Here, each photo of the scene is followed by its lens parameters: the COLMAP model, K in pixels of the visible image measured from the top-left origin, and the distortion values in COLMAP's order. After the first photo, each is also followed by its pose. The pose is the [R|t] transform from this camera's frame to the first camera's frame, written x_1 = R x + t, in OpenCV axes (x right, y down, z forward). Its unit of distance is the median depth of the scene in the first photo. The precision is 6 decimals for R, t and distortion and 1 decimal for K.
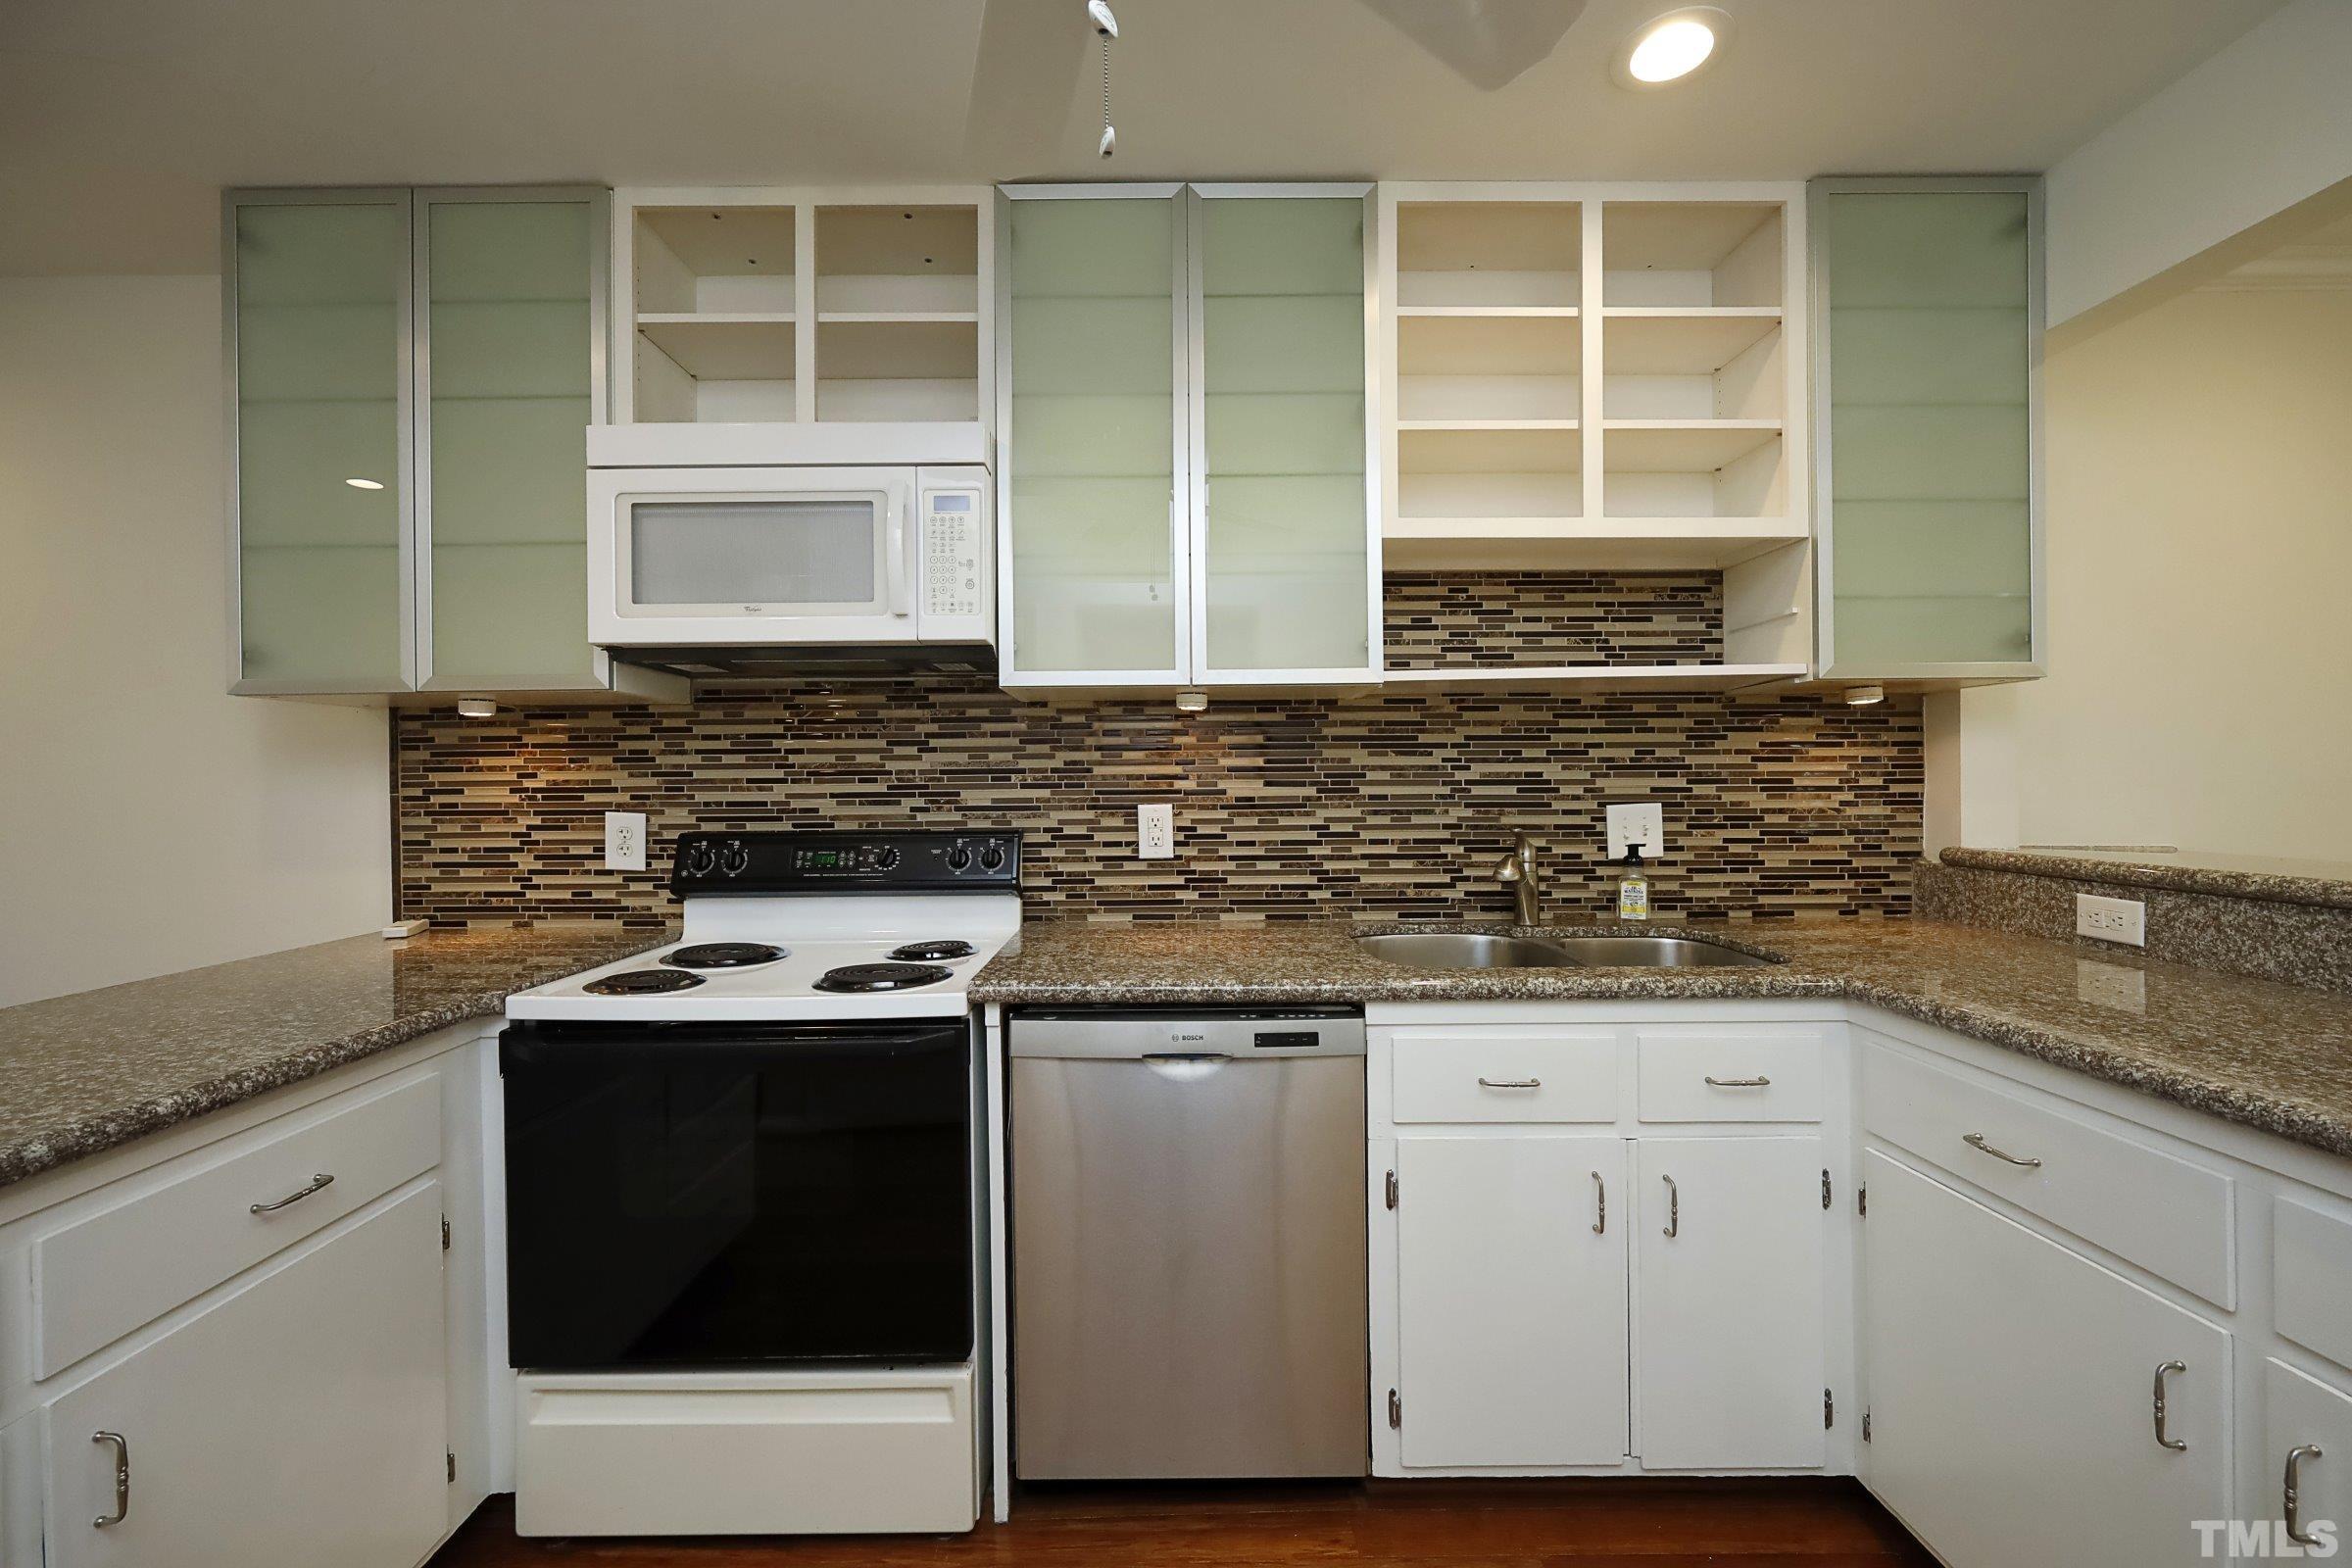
lens RADIAL K [[974.2, 0, 1176.0], [0, 974.2, 784.0], [0, 0, 1]] dist [-0.001024, -0.000076]
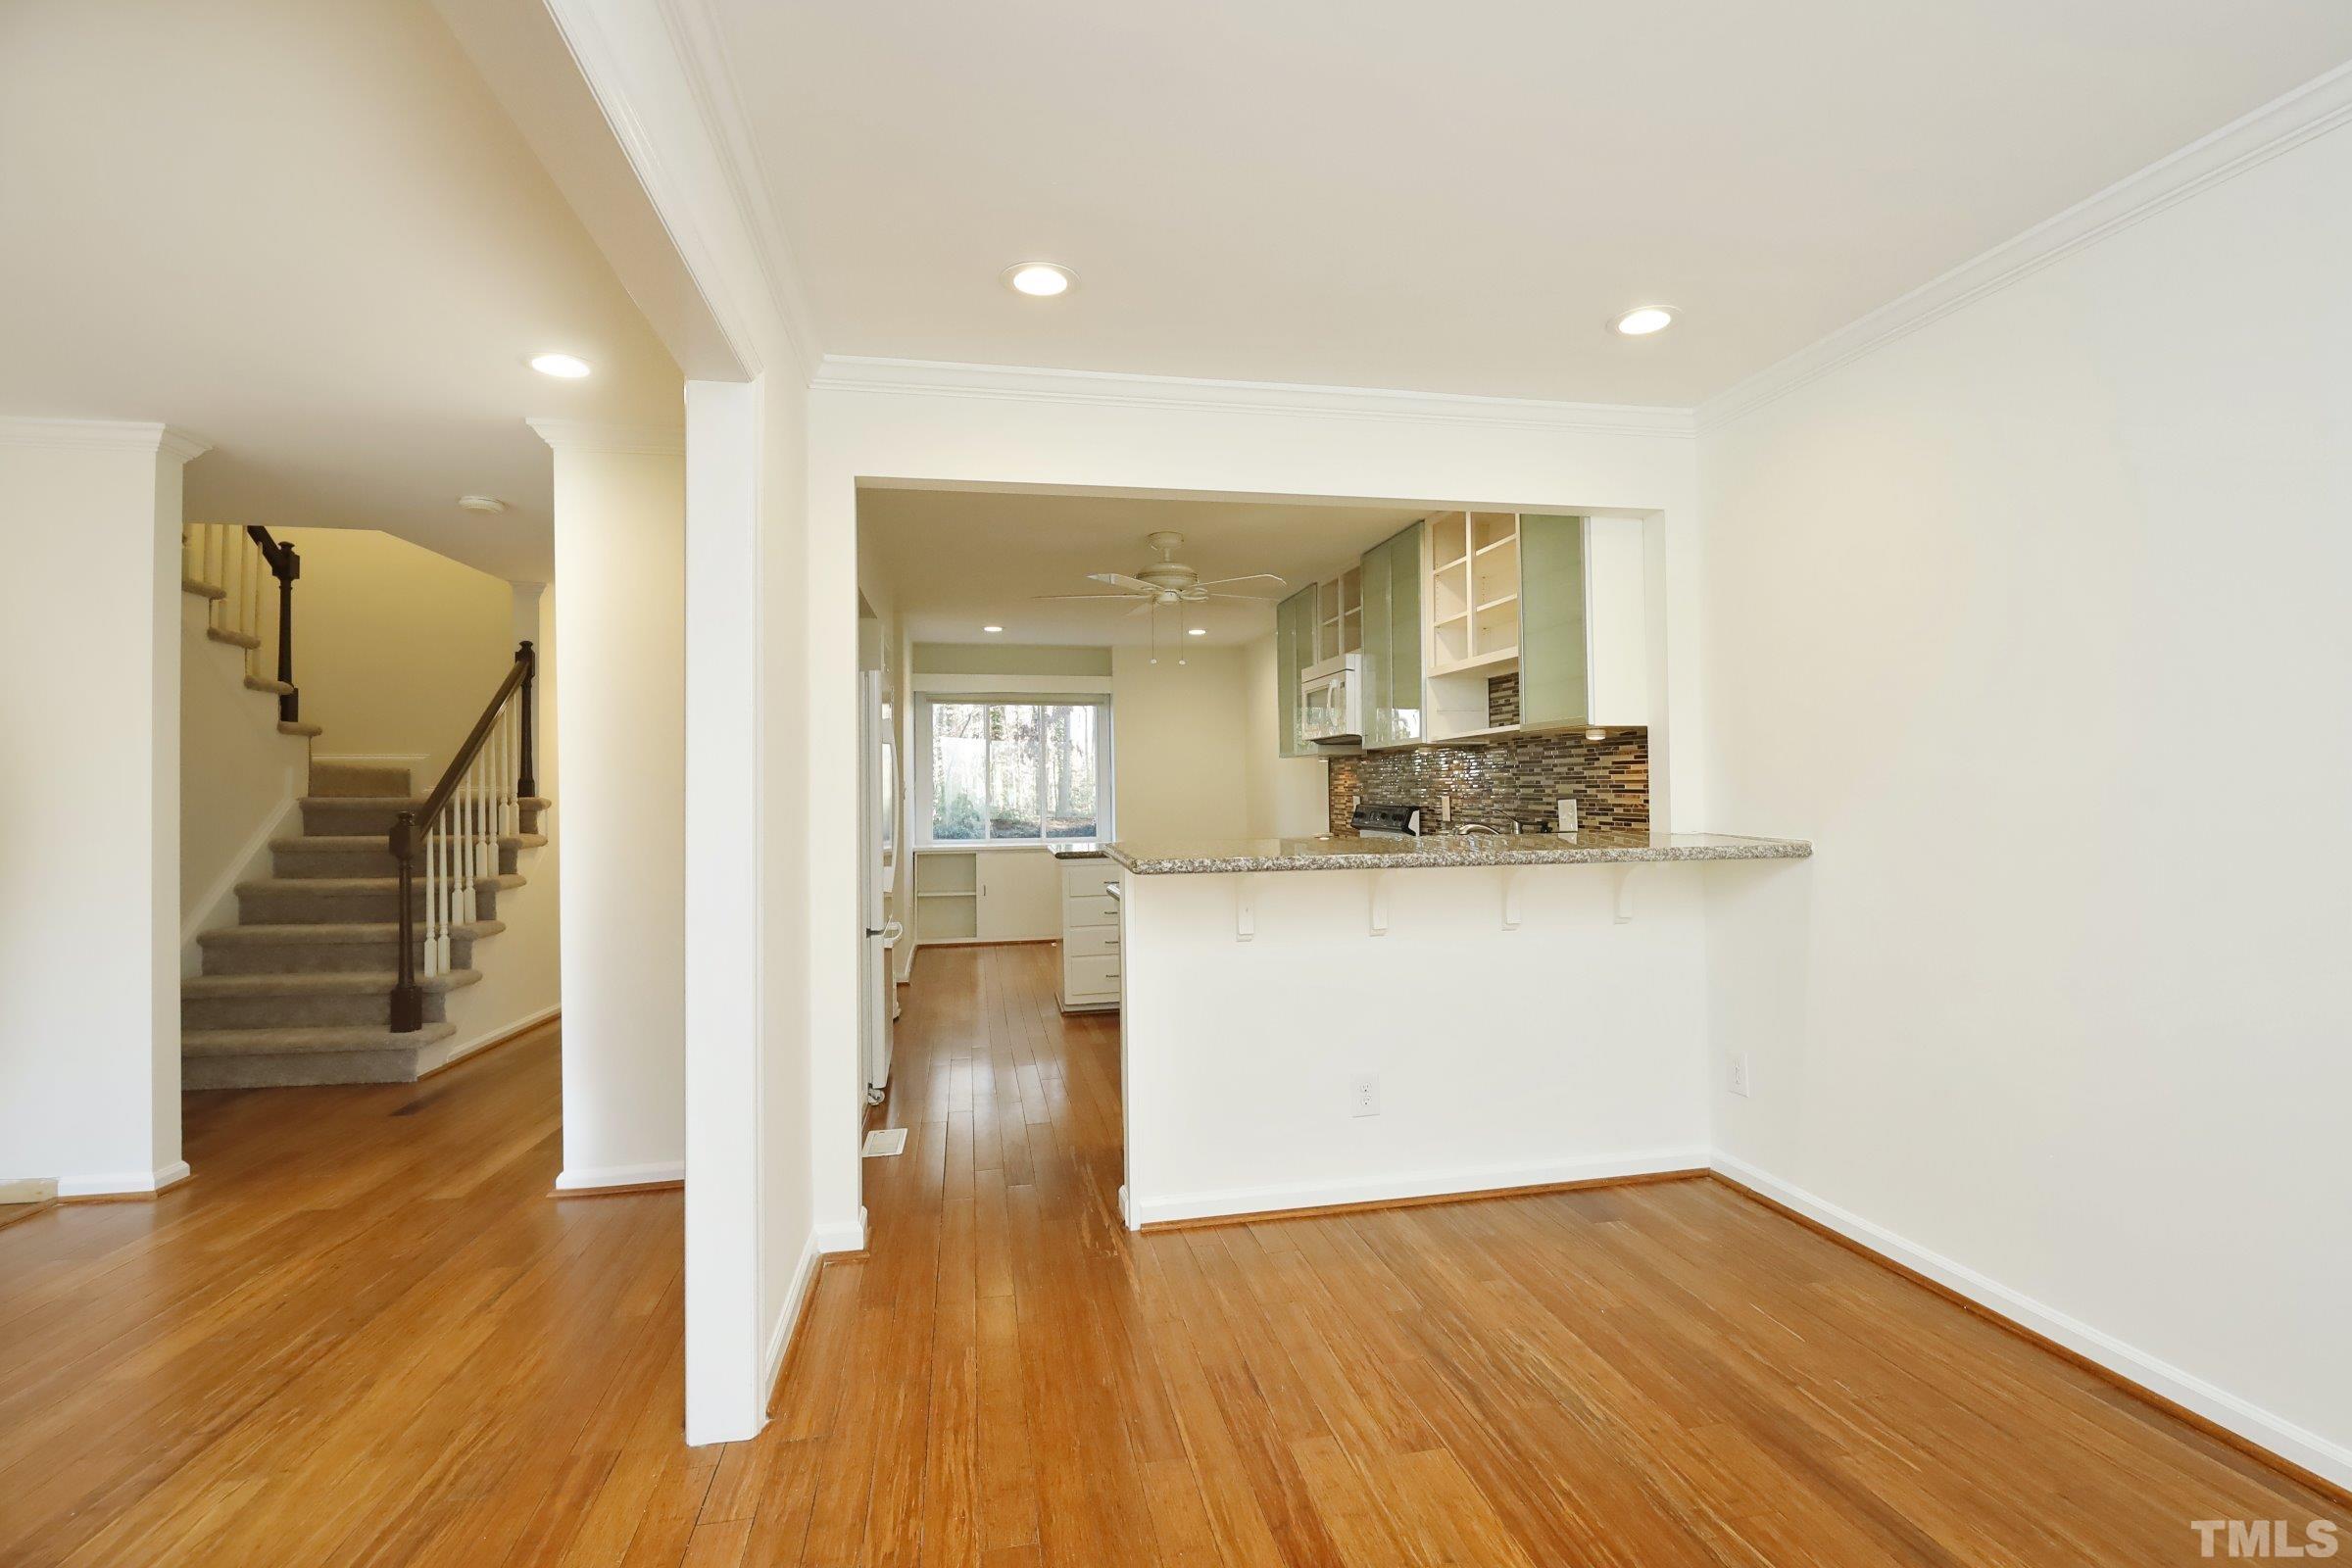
lens RADIAL K [[1129.3, 0, 1176.0], [0, 1129.3, 784.0], [0, 0, 1]] dist [0.000361, 0.000005]
pose [[0.180063, 0.003247, -0.983650, 2.311275], [0.003117, 0.999988, 0.003871, -0.016449], [0.983650, -0.003763, 0.180051, -0.034747]]
